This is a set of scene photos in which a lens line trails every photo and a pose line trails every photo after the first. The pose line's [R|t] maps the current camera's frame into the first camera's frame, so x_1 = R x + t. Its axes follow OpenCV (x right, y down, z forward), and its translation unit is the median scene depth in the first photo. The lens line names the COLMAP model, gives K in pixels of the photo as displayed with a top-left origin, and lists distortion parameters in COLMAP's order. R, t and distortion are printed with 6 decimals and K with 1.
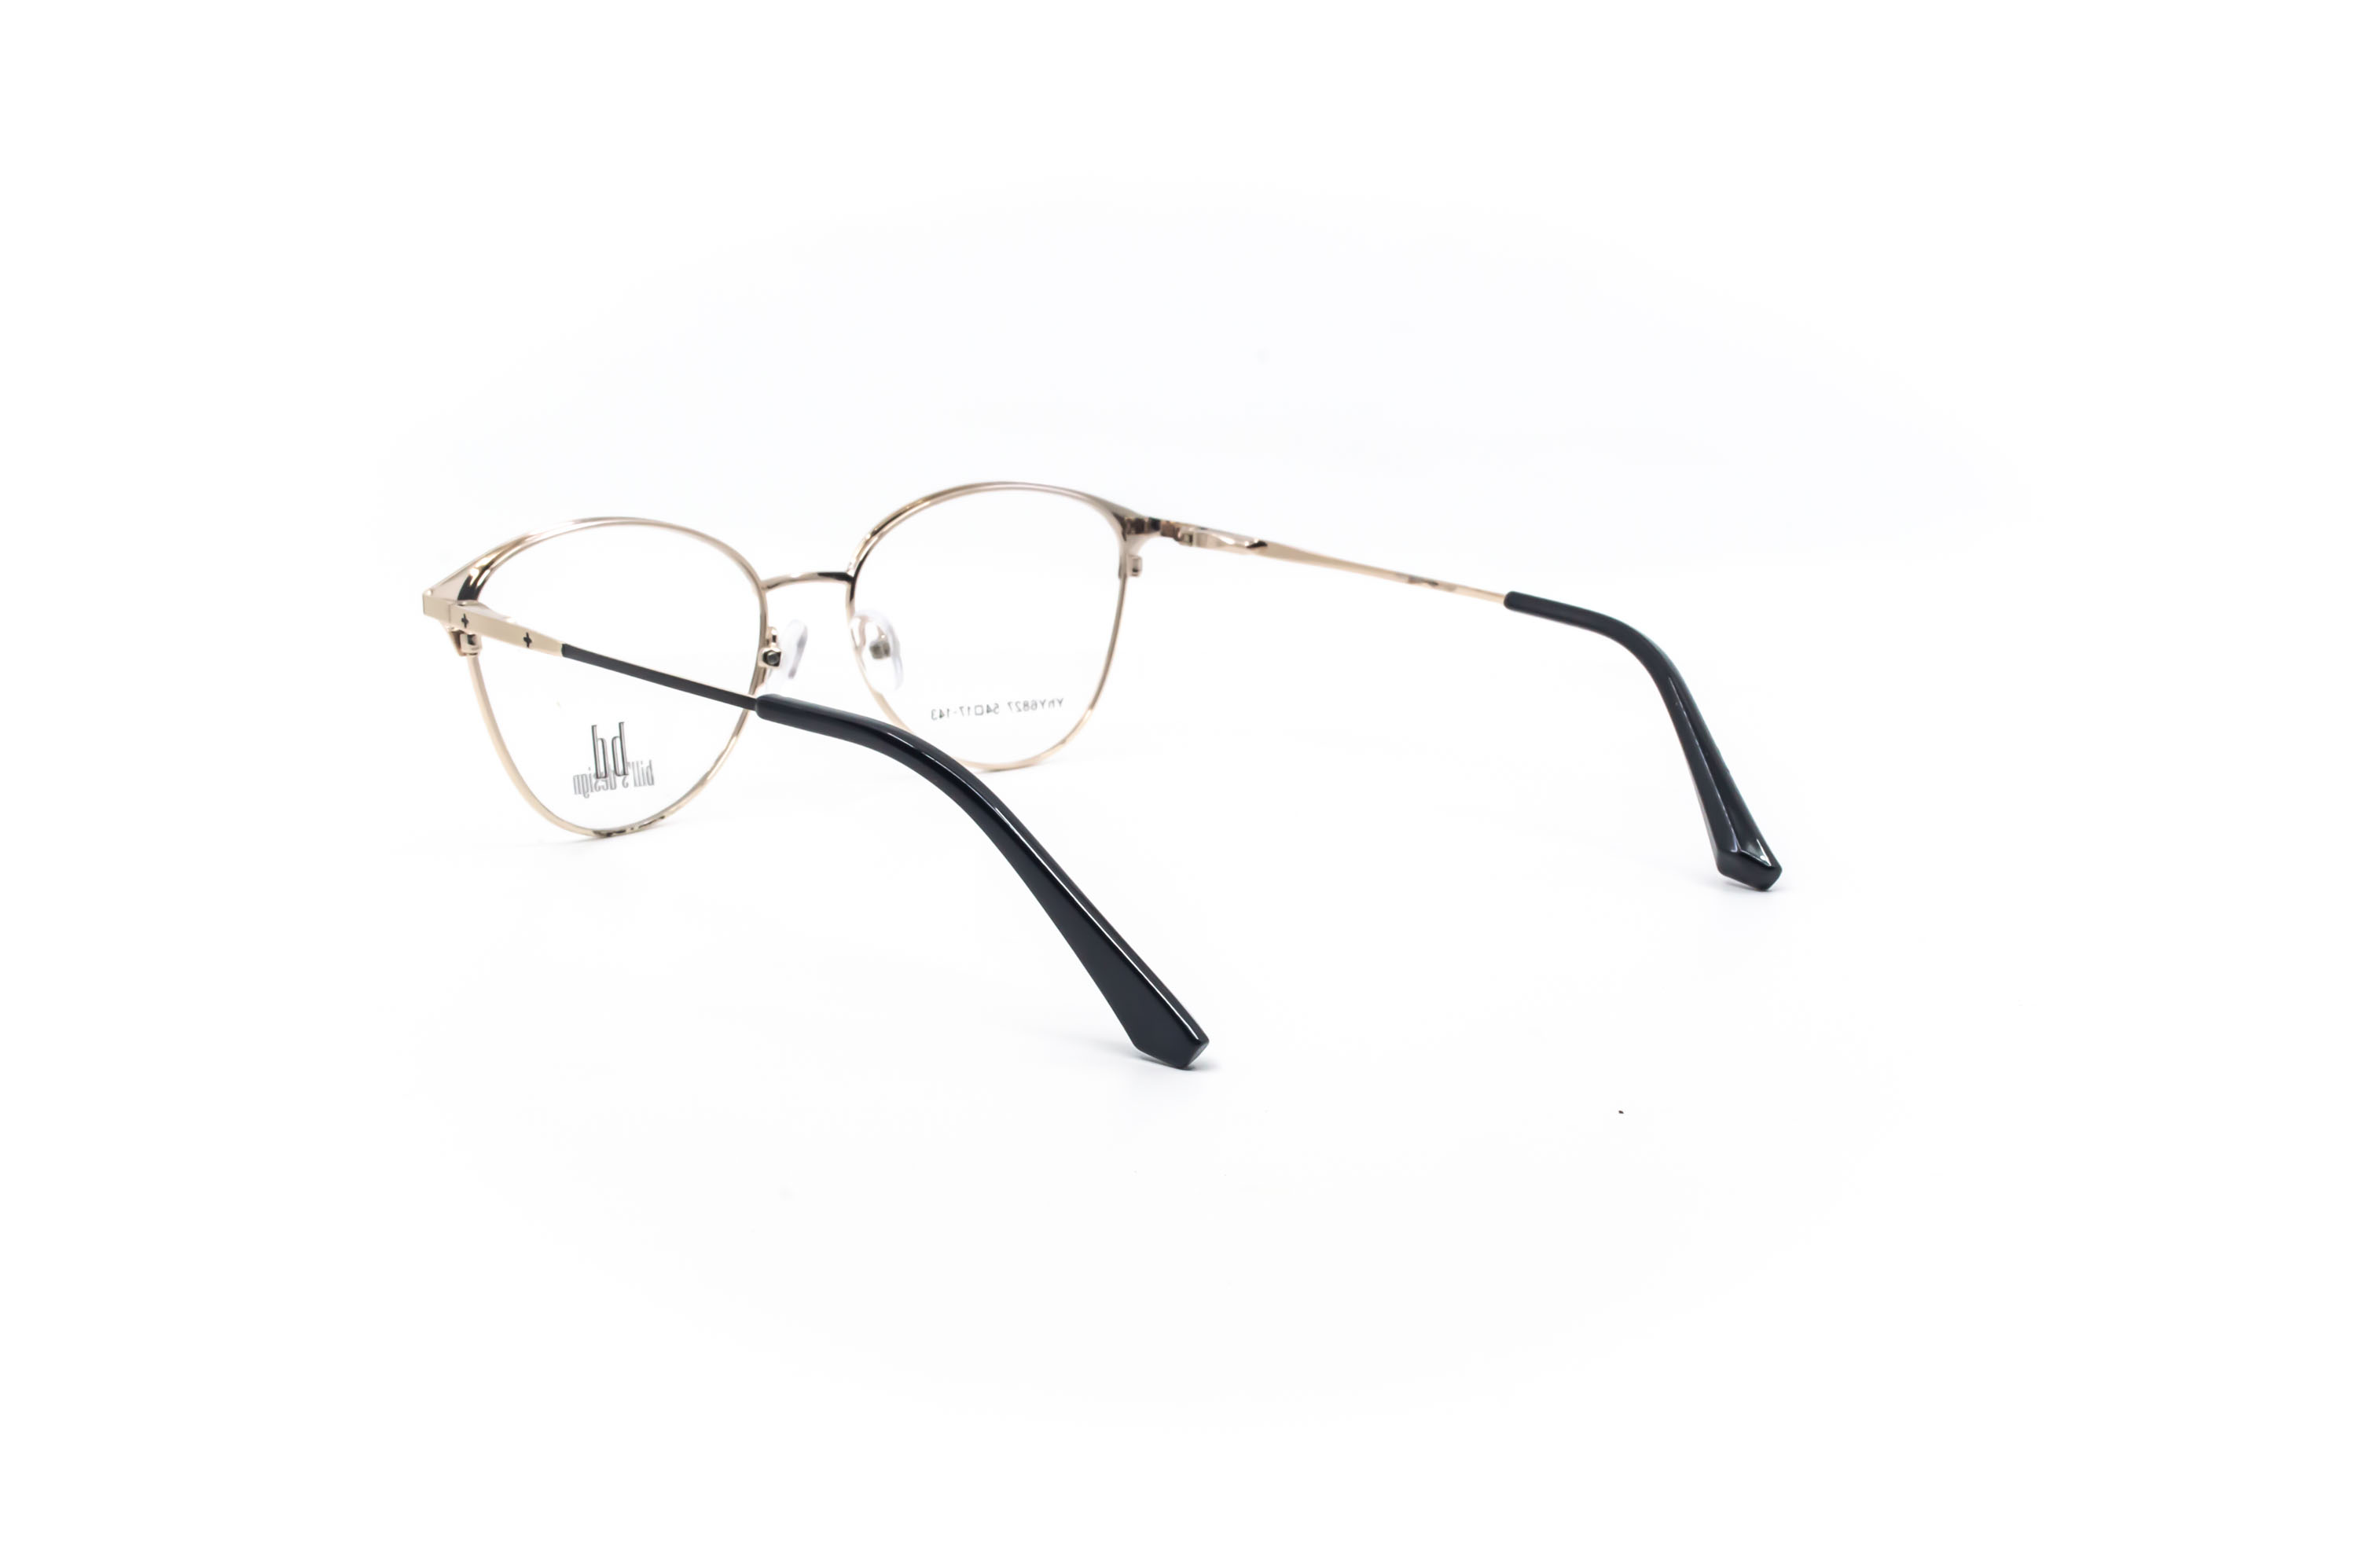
lens RADIAL K [[3010.5, 0, 1176.2], [0, 3010.5, 791.8], [0, 0, 1]] dist [-0.071904, 0.000000]
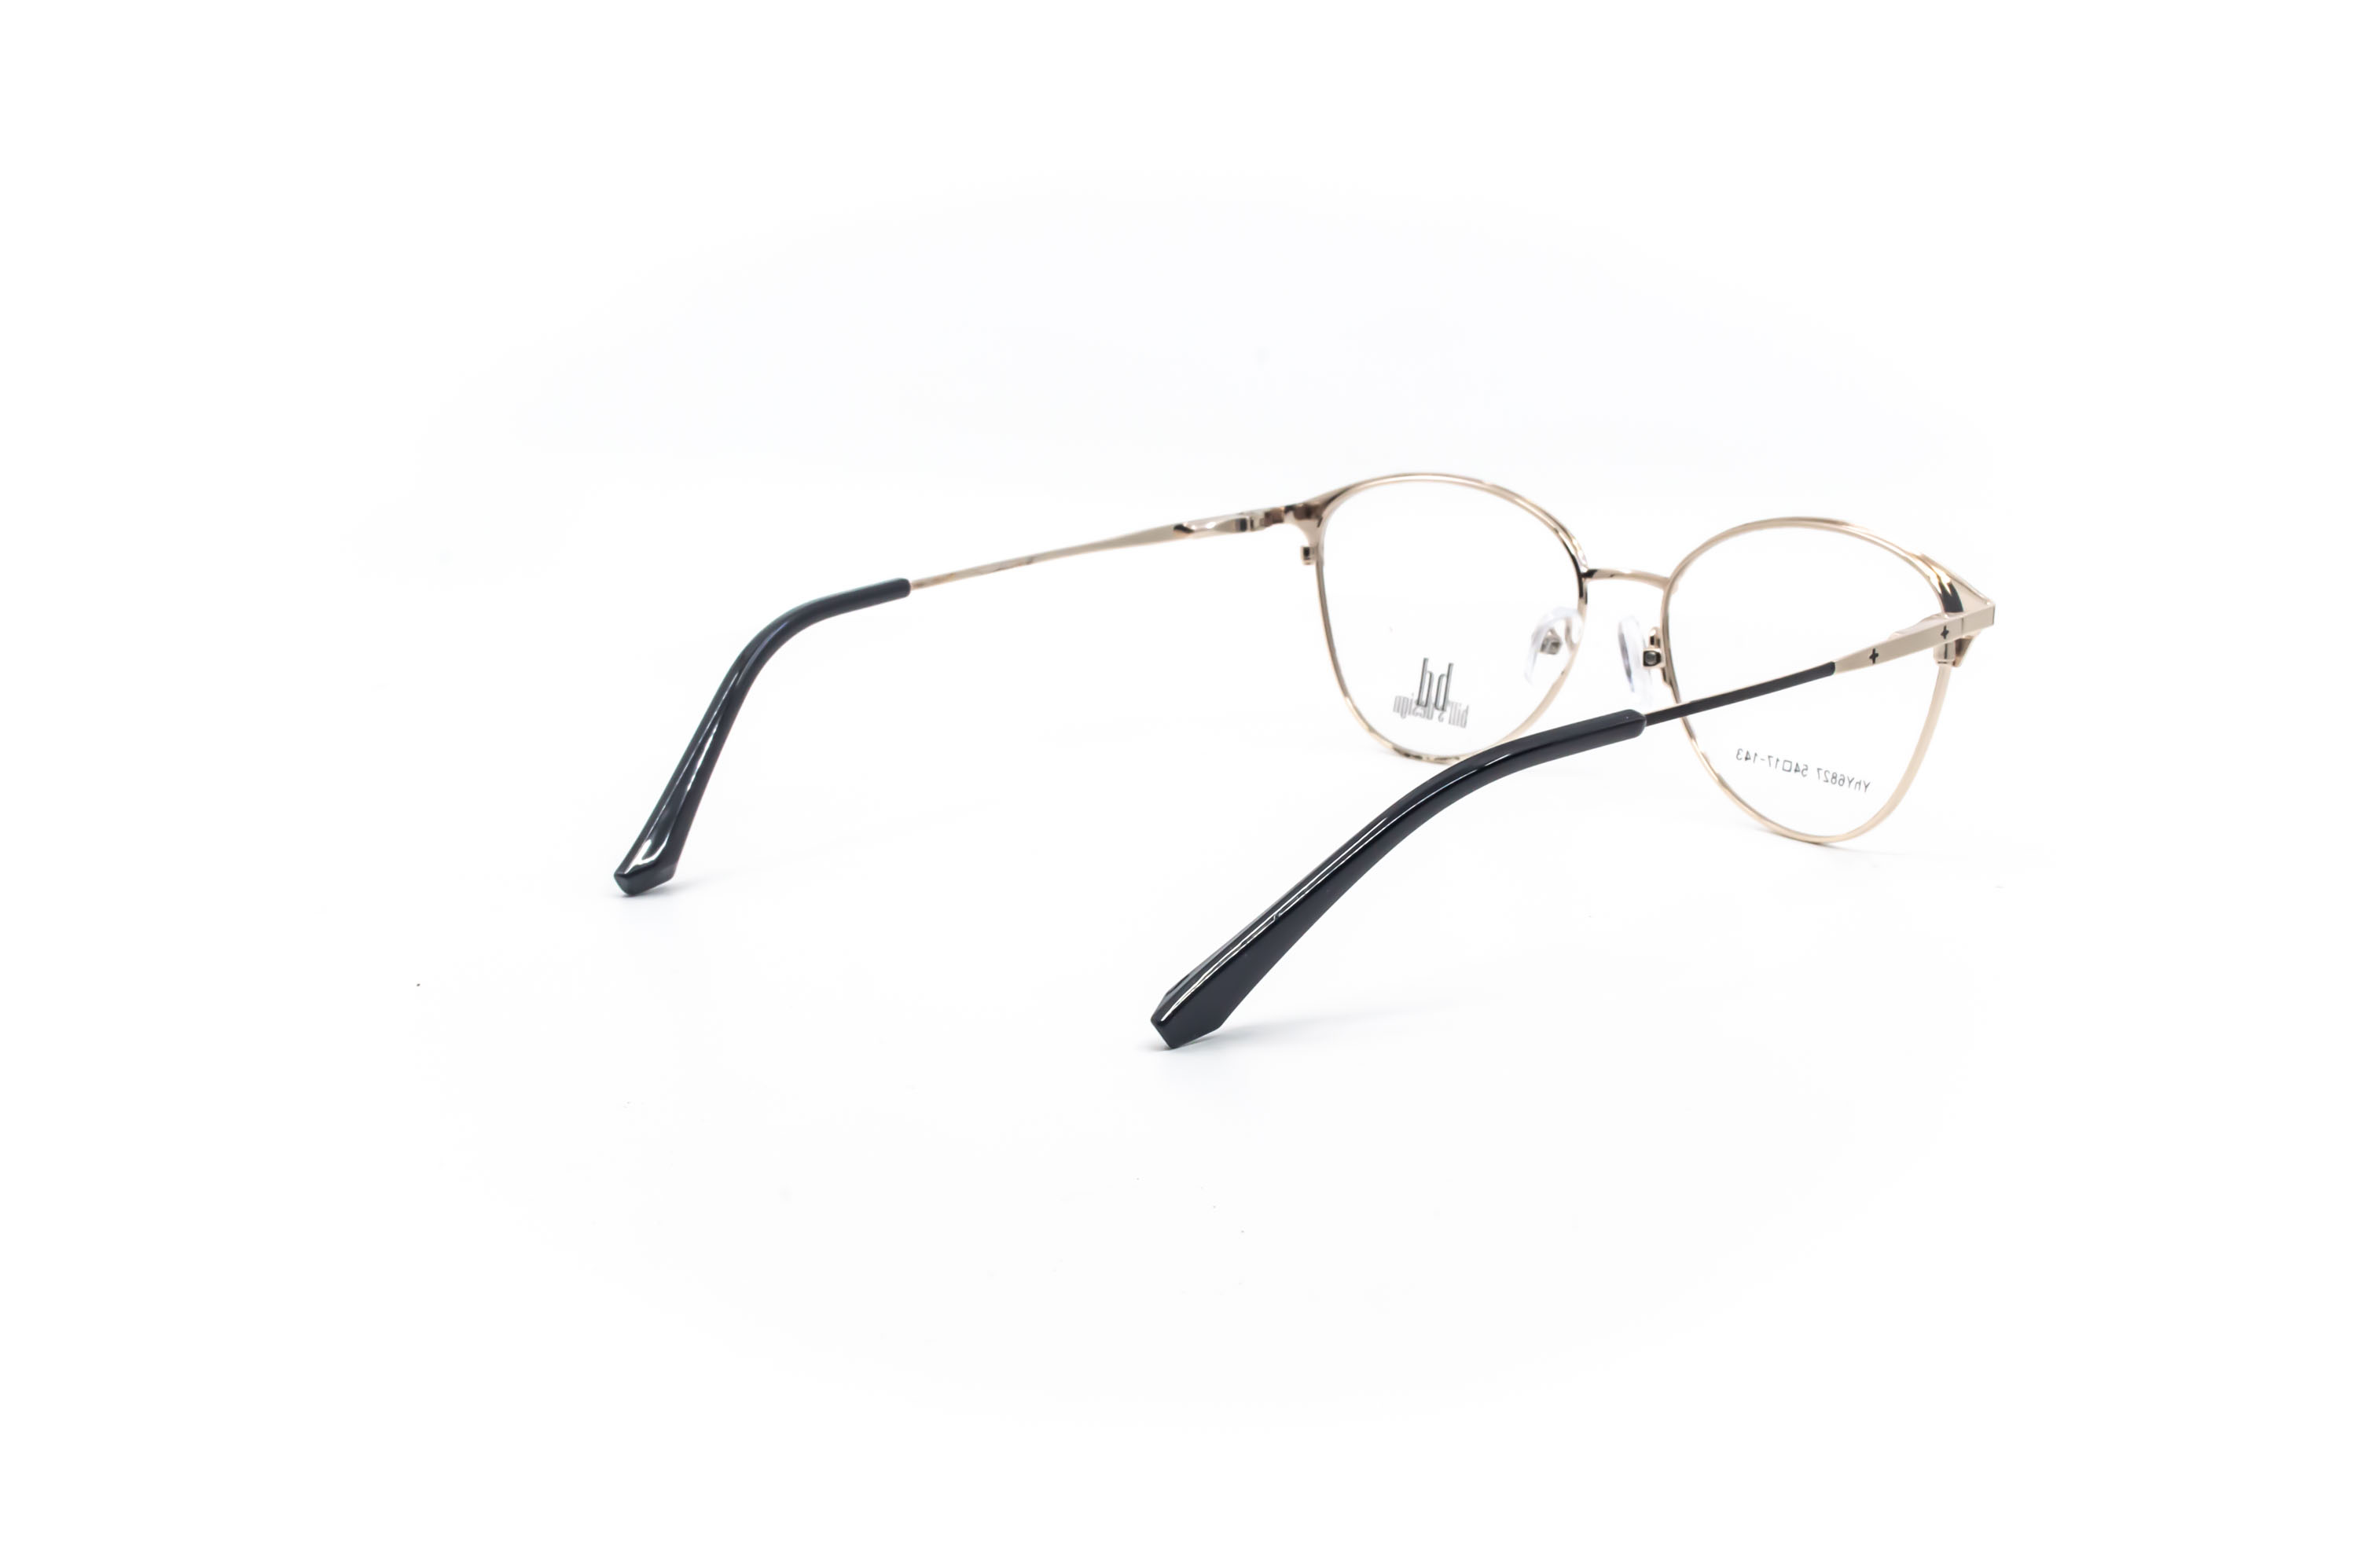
lens RADIAL K [[3010.5, 0, 1182.9], [0, 3010.5, 795.8], [0, 0, 1]] dist [-0.071904, 0.000000]
pose [[-0.007570, 0.211267, -0.977399, 0.889130], [-0.209163, 0.955472, 0.208147, -0.183001], [0.977852, 0.206011, 0.036956, 0.865814]]
